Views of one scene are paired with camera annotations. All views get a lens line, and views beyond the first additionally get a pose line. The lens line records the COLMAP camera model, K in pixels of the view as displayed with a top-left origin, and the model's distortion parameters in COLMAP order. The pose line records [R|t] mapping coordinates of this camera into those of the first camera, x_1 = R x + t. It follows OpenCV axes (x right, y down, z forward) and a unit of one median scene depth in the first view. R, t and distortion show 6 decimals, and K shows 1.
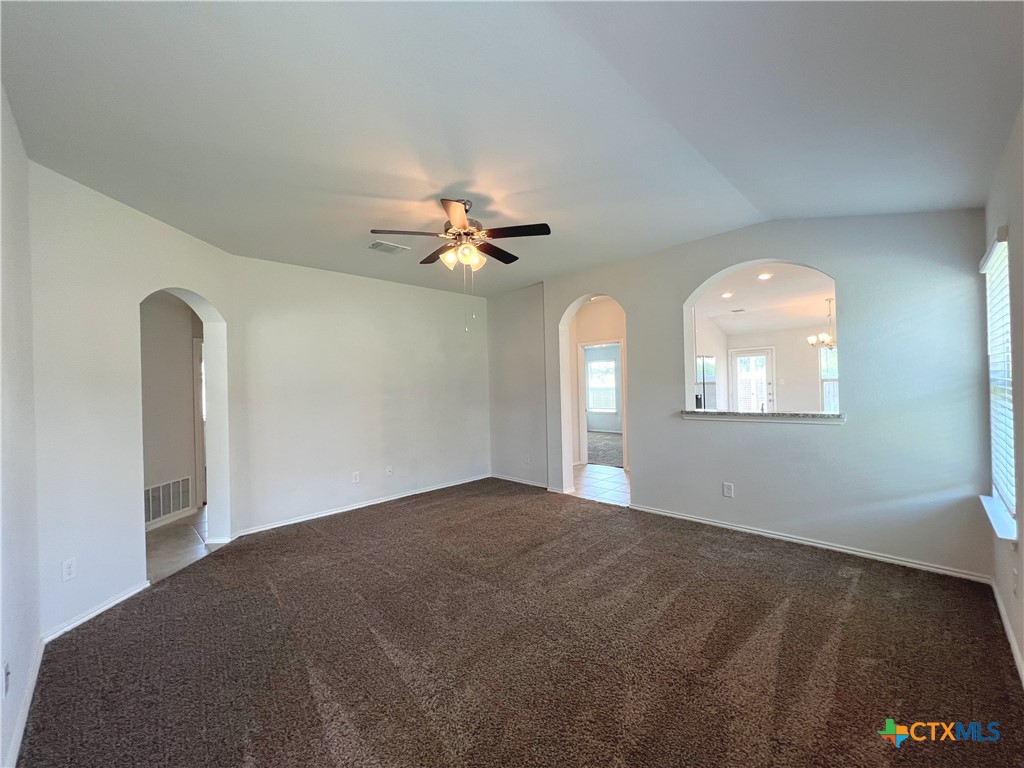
lens RADIAL K [[408.6, 0, 515.3], [0, 408.6, 381.9], [0, 0, 1]] dist [0.002322, 0.000491]
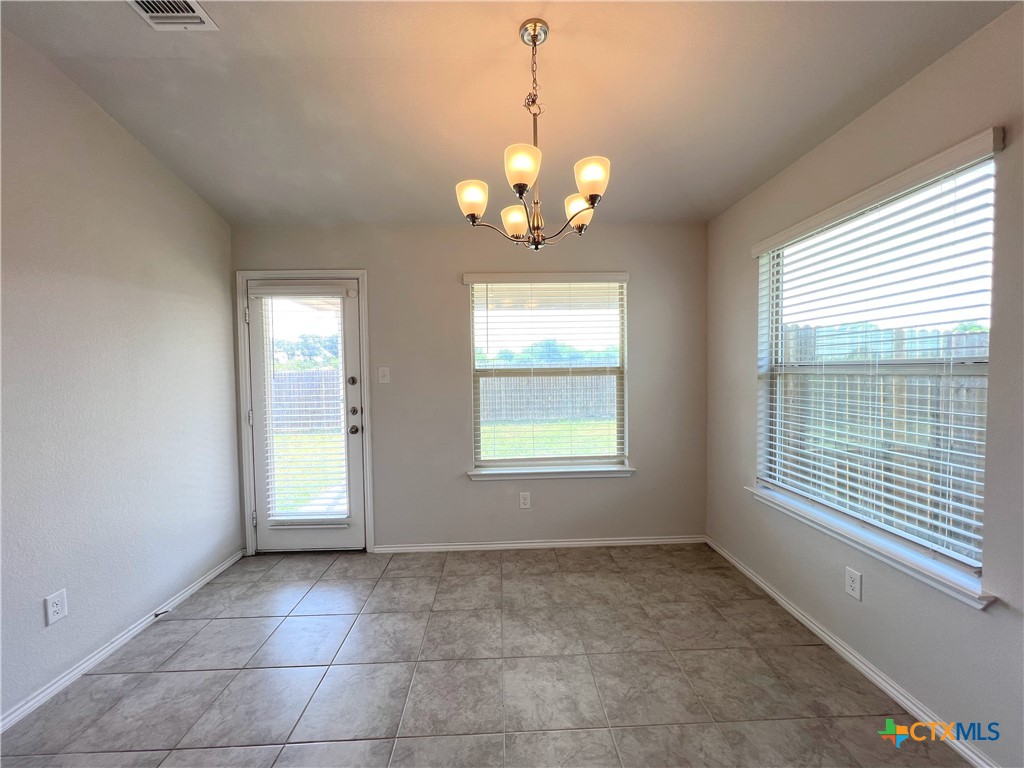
lens RADIAL K [[408.6, 0, 510.2], [0, 408.6, 386.8], [0, 0, 1]] dist [0.002322, 0.000491]
pose [[0.690755, -0.011077, 0.723004, 0.465992], [-0.012185, 0.999562, 0.026956, -0.001752], [-0.722986, -0.027430, 0.690318, 0.669235]]
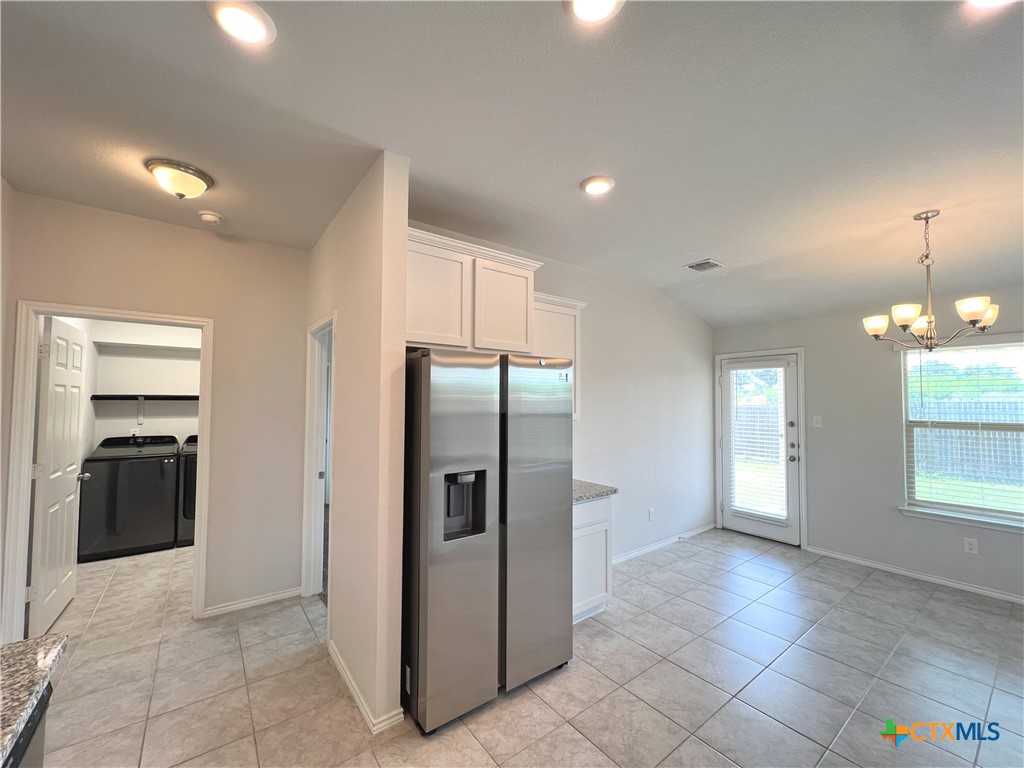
lens RADIAL K [[414.1, 0, 514.5], [0, 414.1, 387.2], [0, 0, 1]] dist [-0.000883, 0.000352]
pose [[0.989275, 0.026382, -0.143664, 0.363615], [-0.029207, 0.999419, -0.017588, -0.021716], [0.143117, 0.021596, 0.989470, 0.460957]]
